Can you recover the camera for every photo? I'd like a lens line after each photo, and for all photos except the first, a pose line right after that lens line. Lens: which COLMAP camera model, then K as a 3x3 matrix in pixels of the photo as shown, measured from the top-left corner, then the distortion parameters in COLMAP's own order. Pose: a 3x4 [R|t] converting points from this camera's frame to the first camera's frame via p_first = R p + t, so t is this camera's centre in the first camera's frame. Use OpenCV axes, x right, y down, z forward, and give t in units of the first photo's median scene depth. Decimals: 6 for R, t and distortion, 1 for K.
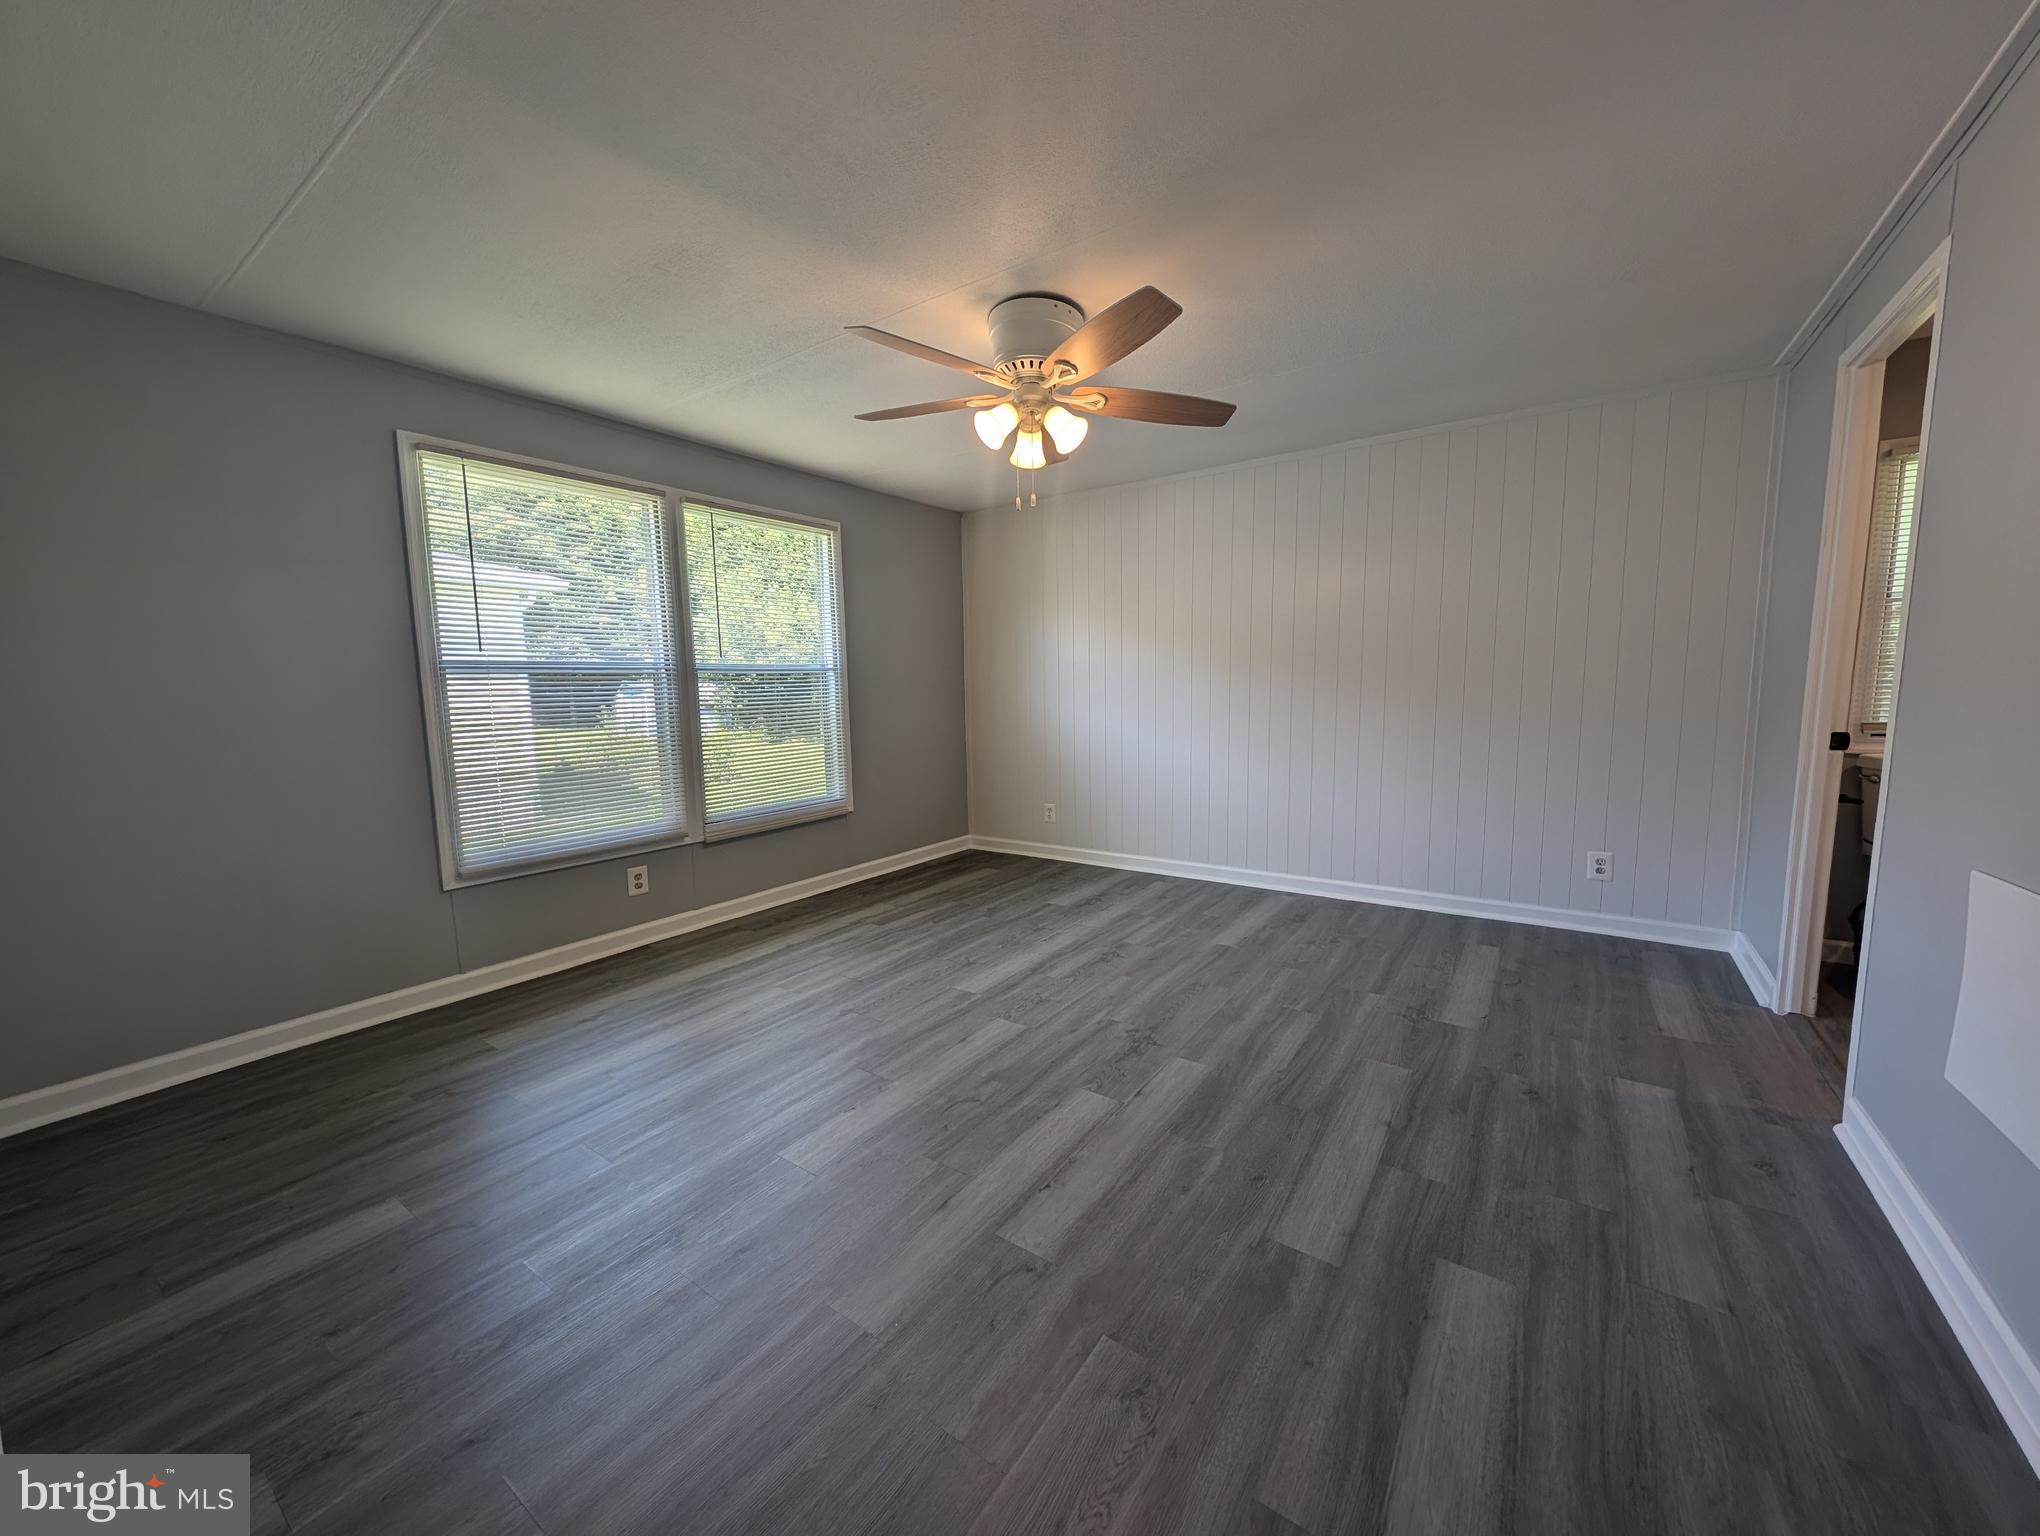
lens RADIAL K [[770.6, 0, 1015.8], [0, 770.6, 771.5], [0, 0, 1]] dist [0.007093, 0.000569]
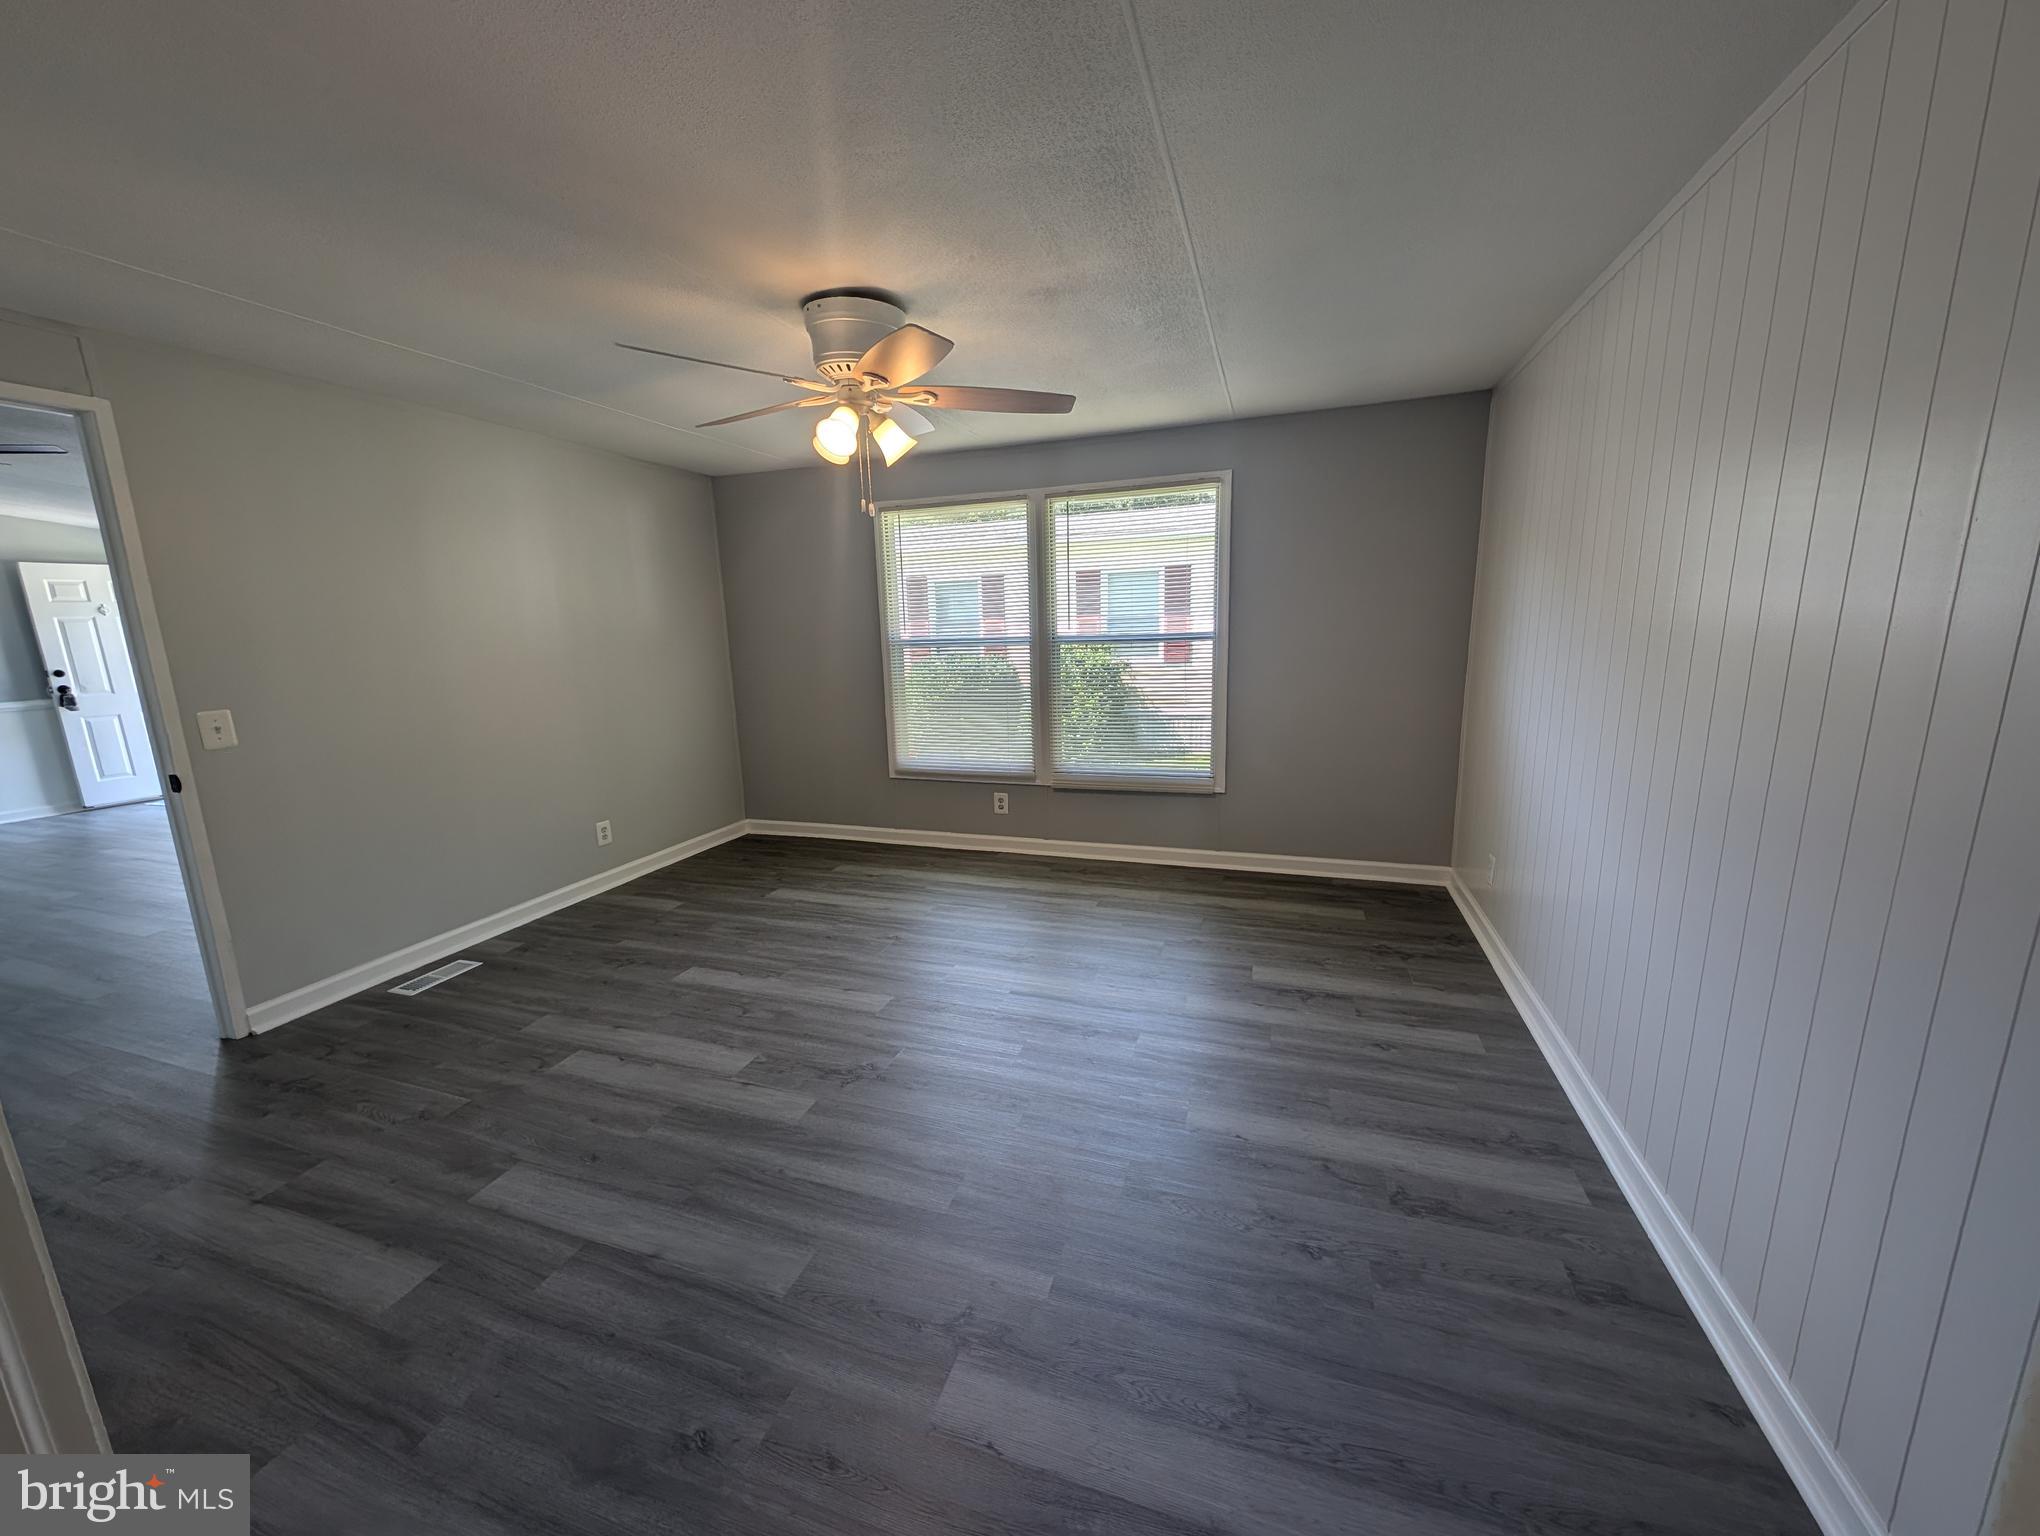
lens RADIAL K [[770.6, 0, 1013.0], [0, 770.6, 768.3], [0, 0, 1]] dist [0.007093, 0.000569]
pose [[0.271078, 0.194916, -0.942616, 0.824975], [-0.083812, 0.980343, 0.178614, -0.170729], [0.958902, 0.030584, 0.282086, 0.709856]]
